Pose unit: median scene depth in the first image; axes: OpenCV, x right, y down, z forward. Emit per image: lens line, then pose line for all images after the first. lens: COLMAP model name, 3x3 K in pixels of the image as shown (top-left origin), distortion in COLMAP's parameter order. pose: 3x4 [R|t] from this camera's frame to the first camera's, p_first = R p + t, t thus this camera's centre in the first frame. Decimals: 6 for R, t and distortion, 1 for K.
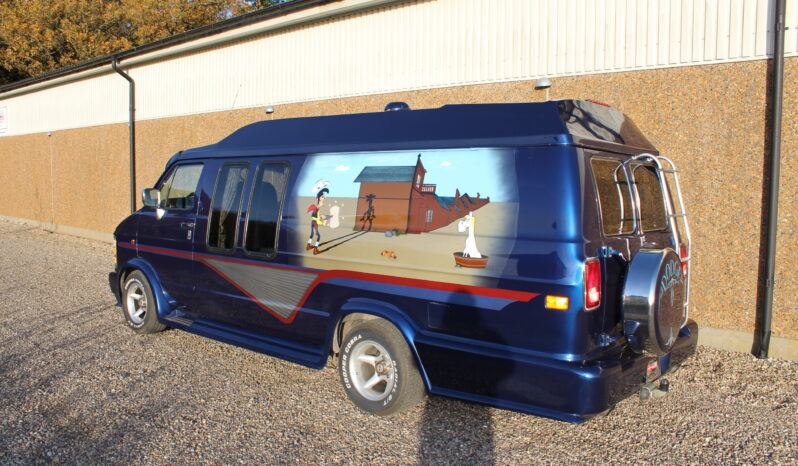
lens RADIAL K [[667.3, 0, 390.2], [0, 667.3, 220.2], [0, 0, 1]] dist [-0.157659, 0.128219]
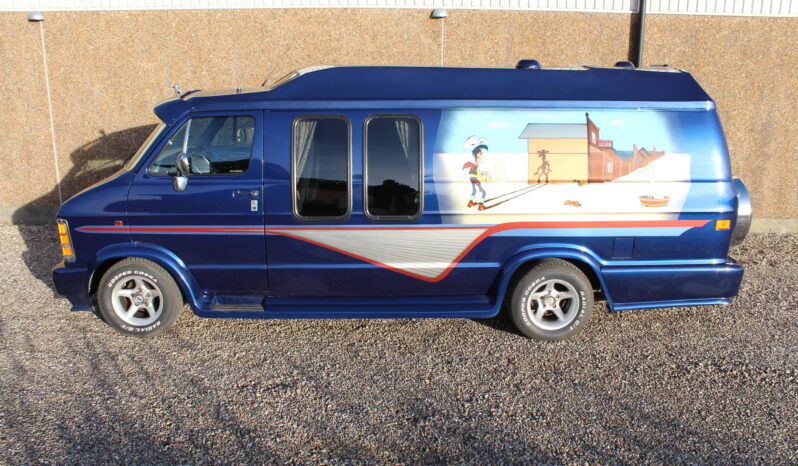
lens RADIAL K [[667.3, 0, 390.2], [0, 667.3, 220.2], [0, 0, 1]] dist [-0.157659, 0.128219]
pose [[0.748464, -0.165289, 0.642247, -0.873001], [0.045445, 0.978949, 0.198981, -0.143505], [-0.661616, -0.119743, 0.740220, 0.329712]]
